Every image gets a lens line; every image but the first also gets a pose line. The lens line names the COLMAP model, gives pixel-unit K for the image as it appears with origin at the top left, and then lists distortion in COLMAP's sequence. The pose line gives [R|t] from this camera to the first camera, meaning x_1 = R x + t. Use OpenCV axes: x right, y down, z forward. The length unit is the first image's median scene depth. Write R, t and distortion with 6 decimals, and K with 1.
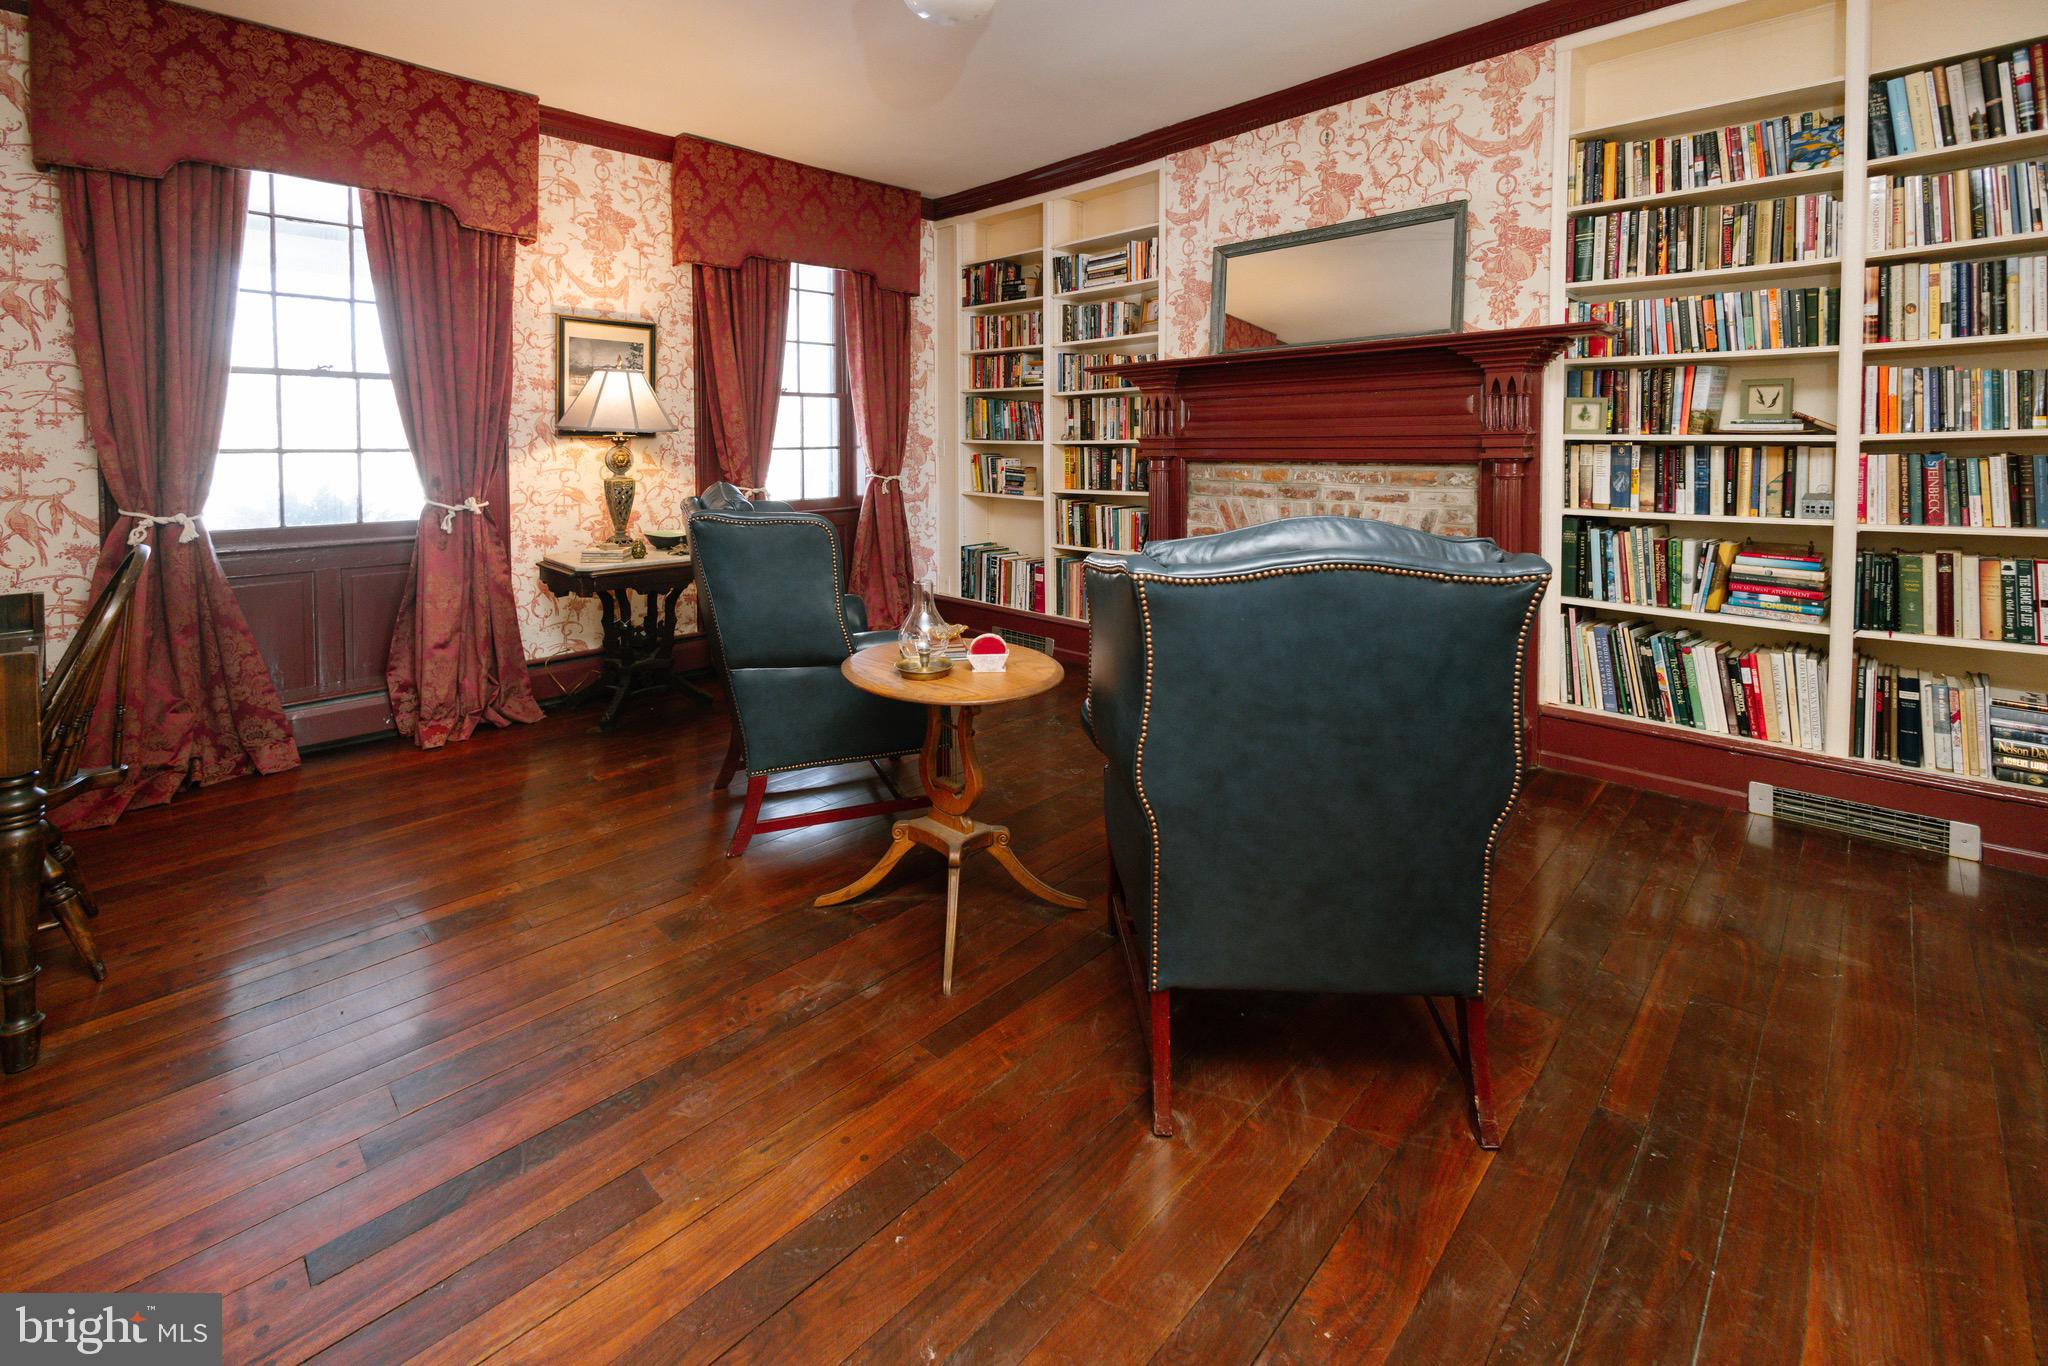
lens RADIAL K [[838.2, 0, 1024.0], [0, 838.2, 683.0], [0, 0, 1]] dist [0.000647, -0.000286]
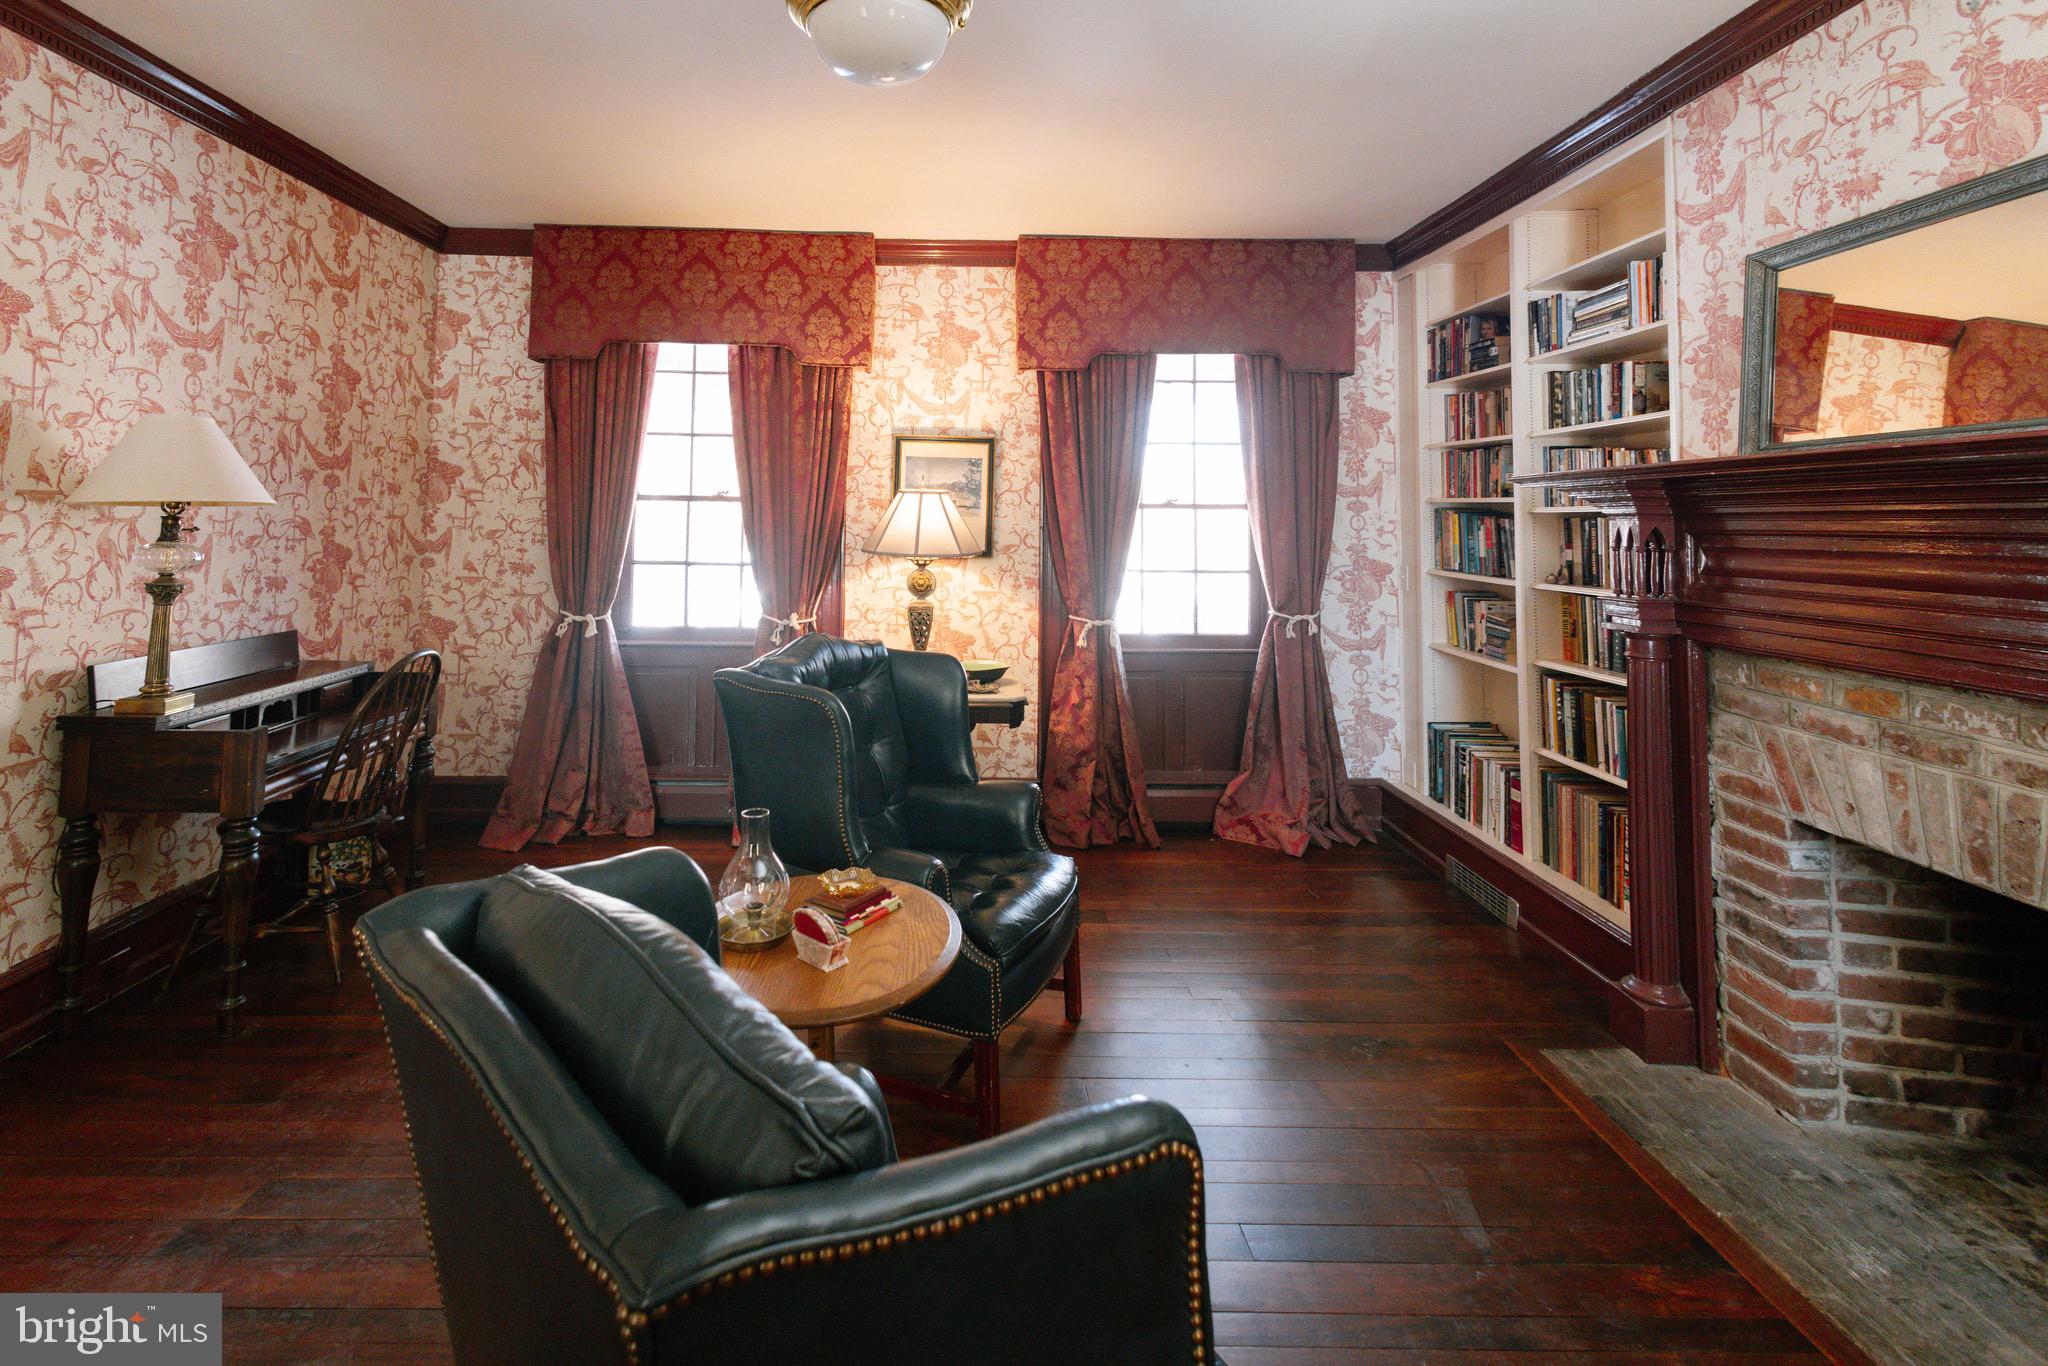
lens RADIAL K [[1016.4, 0, 1020.4], [0, 1016.4, 647.7], [0, 0, 1]] dist [0.002106, -0.000734]
pose [[0.705580, 0.106725, -0.700547, 0.364910], [-0.211427, 0.975272, -0.064367, -0.144906], [0.676355, 0.193531, 0.710697, 0.289987]]
